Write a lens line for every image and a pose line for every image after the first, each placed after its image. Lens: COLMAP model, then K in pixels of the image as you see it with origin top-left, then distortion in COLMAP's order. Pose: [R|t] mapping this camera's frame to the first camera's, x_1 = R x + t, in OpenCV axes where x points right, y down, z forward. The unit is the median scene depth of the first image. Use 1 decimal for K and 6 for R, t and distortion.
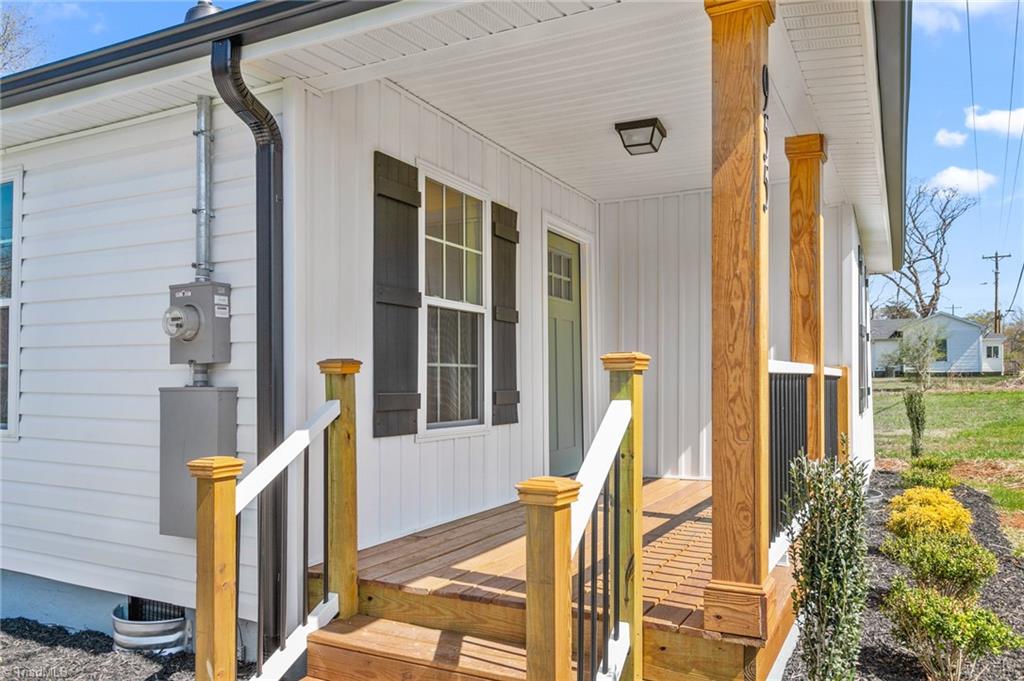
lens RADIAL K [[749.0, 0, 518.2], [0, 749.0, 359.2], [0, 0, 1]] dist [-0.002234, -0.002434]
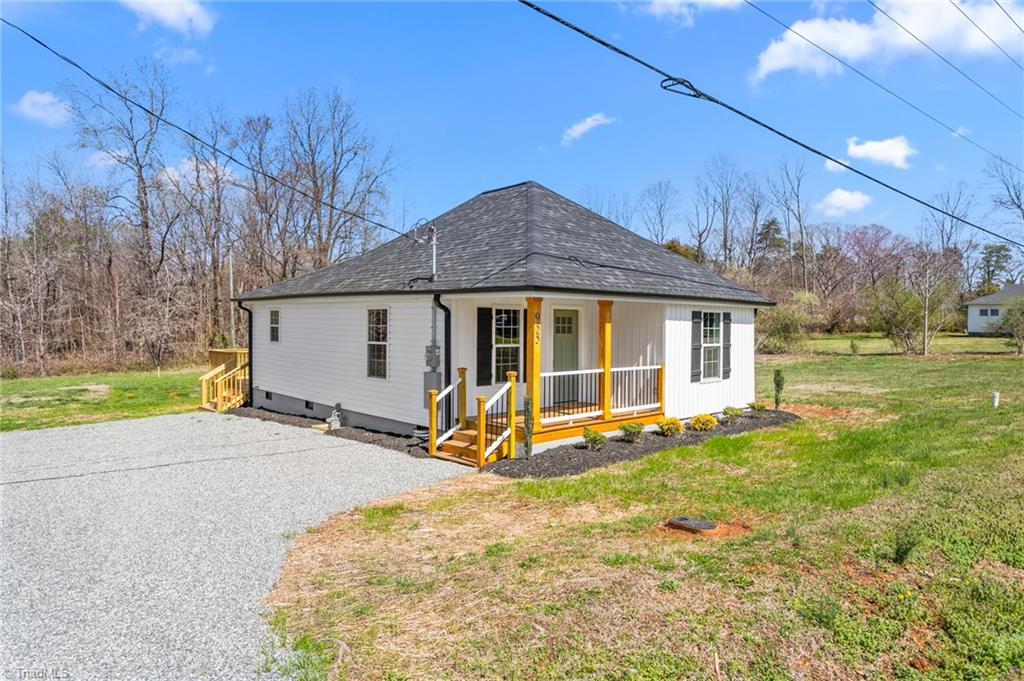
lens RADIAL K [[659.7, 0, 512.0], [0, 659.7, 340.5], [0, 0, 1]] dist [0.043071, 0.000273]
pose [[0.945177, 0.019395, -0.325982, 0.920244], [-0.001099, 0.998418, 0.056217, -0.270670], [0.326556, -0.052776, 0.943703, -1.790140]]
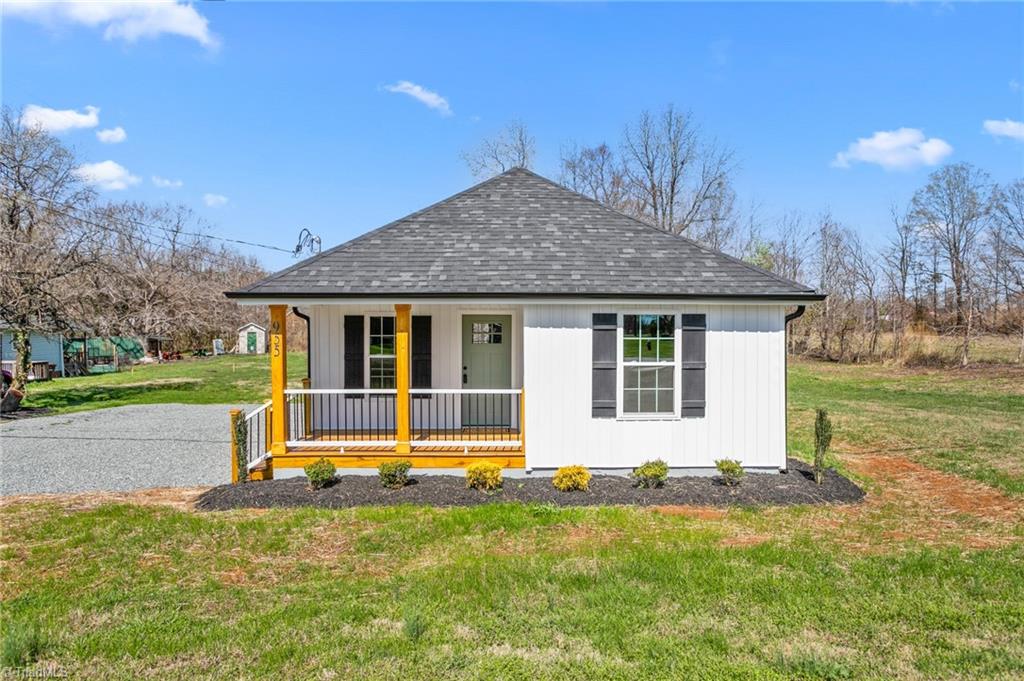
lens RADIAL K [[593.9, 0, 512.0], [0, 593.9, 340.5], [0, 0, 1]] dist [-0.031779, -0.000199]
pose [[0.471701, 0.025982, -0.881376, 2.317134], [0.024198, 0.998808, 0.042395, -0.234054], [0.881426, -0.041326, 0.470510, 0.366481]]
